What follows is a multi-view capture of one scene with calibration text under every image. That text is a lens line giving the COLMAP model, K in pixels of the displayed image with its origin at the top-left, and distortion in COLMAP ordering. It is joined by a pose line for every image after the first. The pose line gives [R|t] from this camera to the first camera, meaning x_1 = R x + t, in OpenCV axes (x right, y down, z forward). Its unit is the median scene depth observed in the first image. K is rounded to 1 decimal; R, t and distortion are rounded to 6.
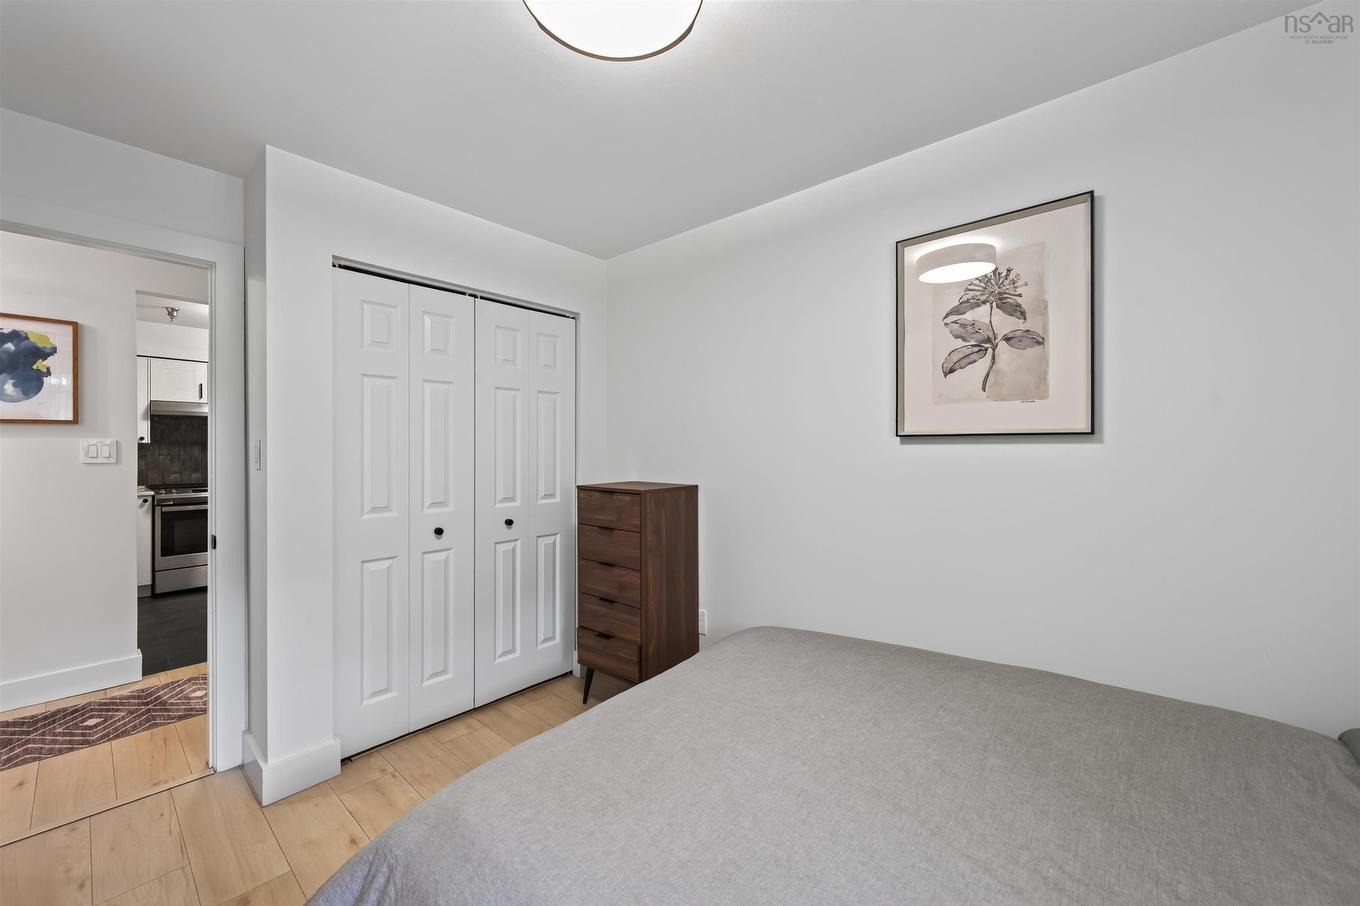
lens RADIAL K [[529.1, 0, 683.9], [0, 529.1, 449.9], [0, 0, 1]] dist [0.001601, -0.000245]
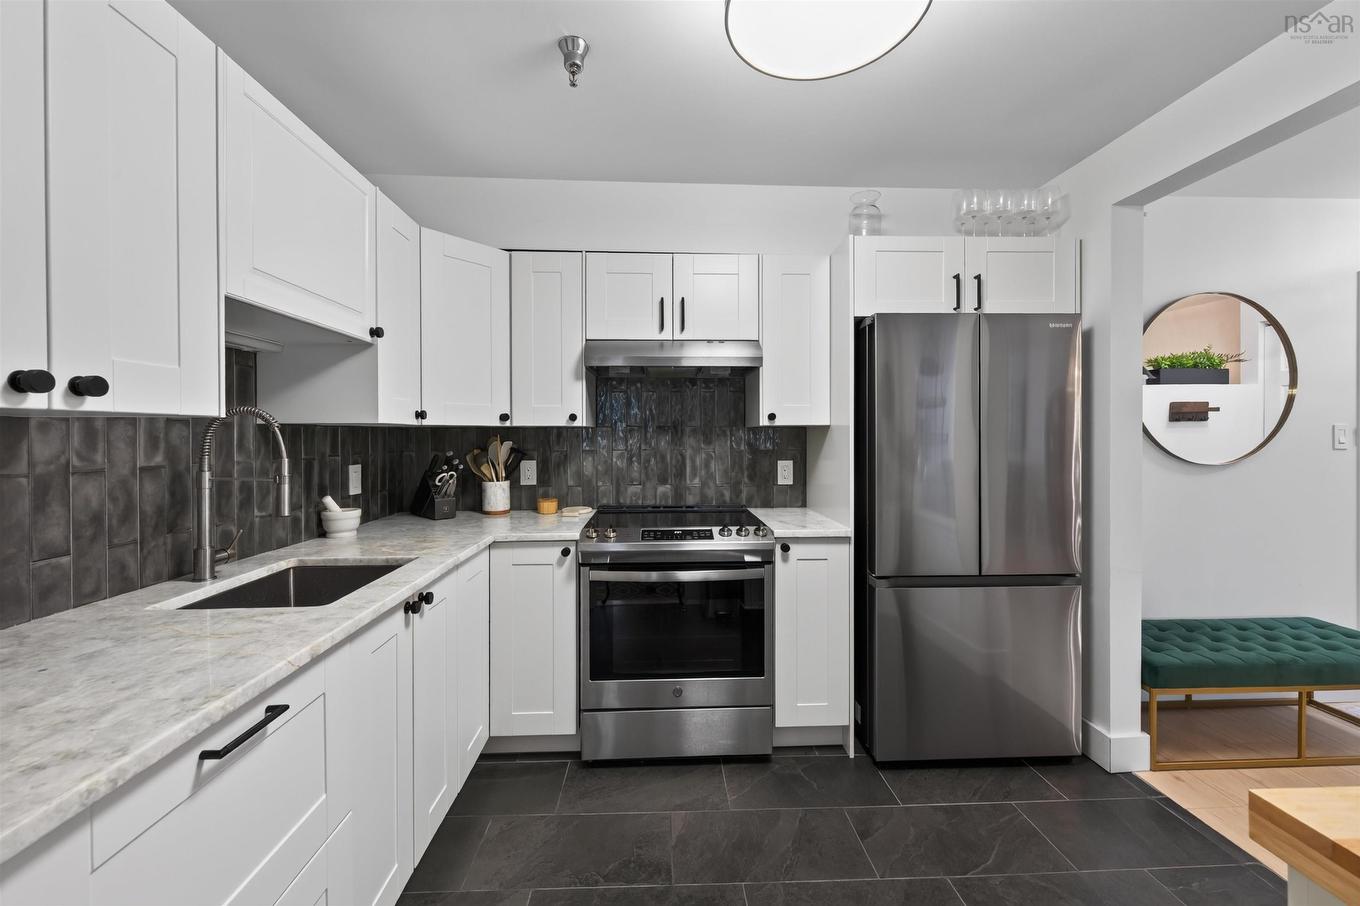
lens RADIAL K [[538.2, 0, 678.9], [0, 538.2, 440.3], [0, 0, 1]] dist [0.002933, -0.000115]
pose [[0.687051, 0.001715, -0.726607, -0.594407], [0.002881, 0.999983, 0.005084, -0.002221], [0.726603, -0.005586, 0.687035, 0.729269]]
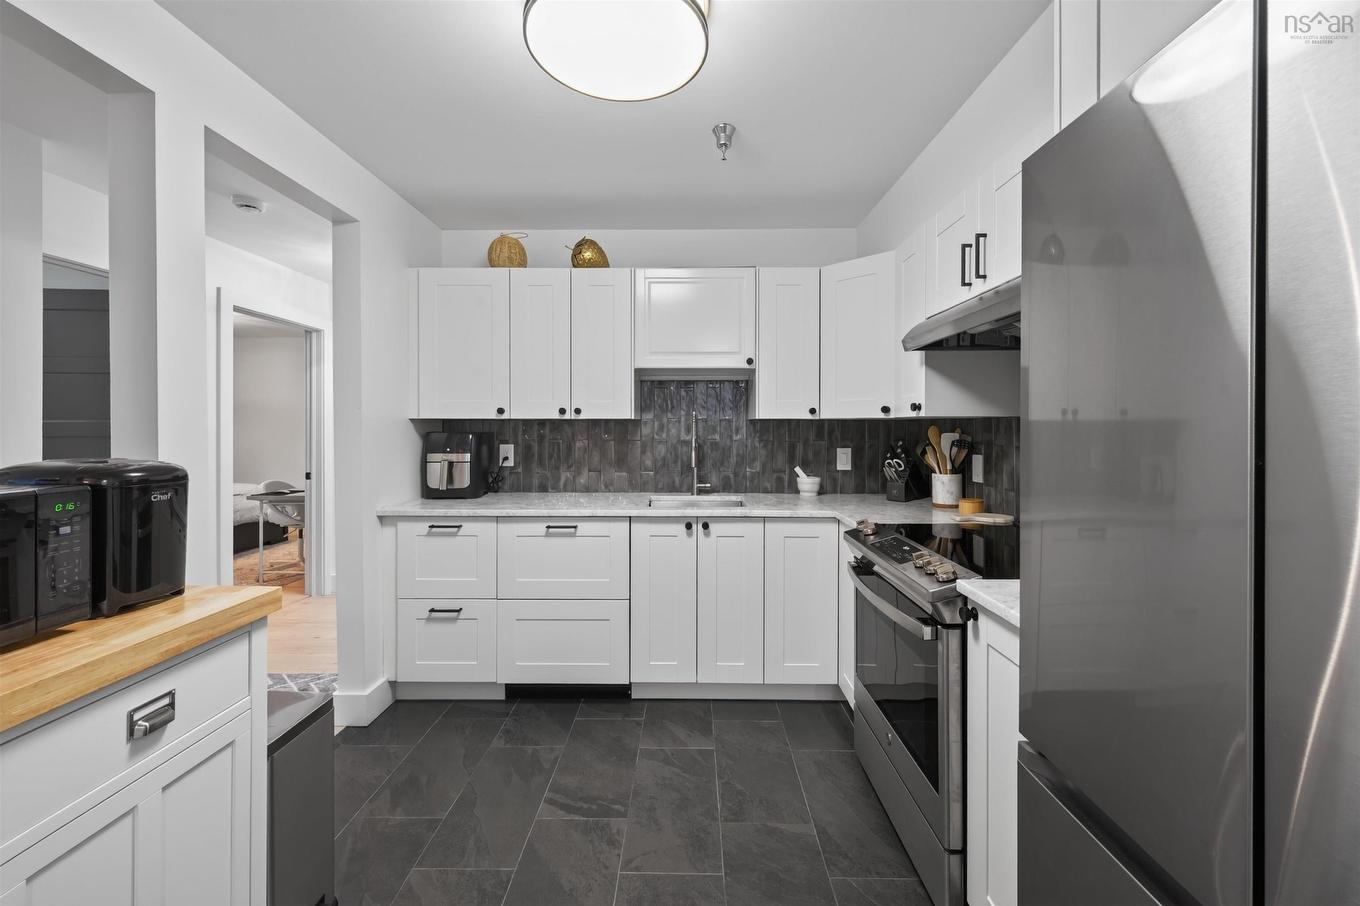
lens RADIAL K [[541.0, 0, 684.0], [0, 541.0, 431.8], [0, 0, 1]] dist [0.001695, 0.000046]
pose [[-0.763029, 0.003712, -0.646353, -0.573863], [-0.004735, 0.999925, 0.011332, -0.004962], [0.646347, 0.011707, -0.762954, 1.224645]]
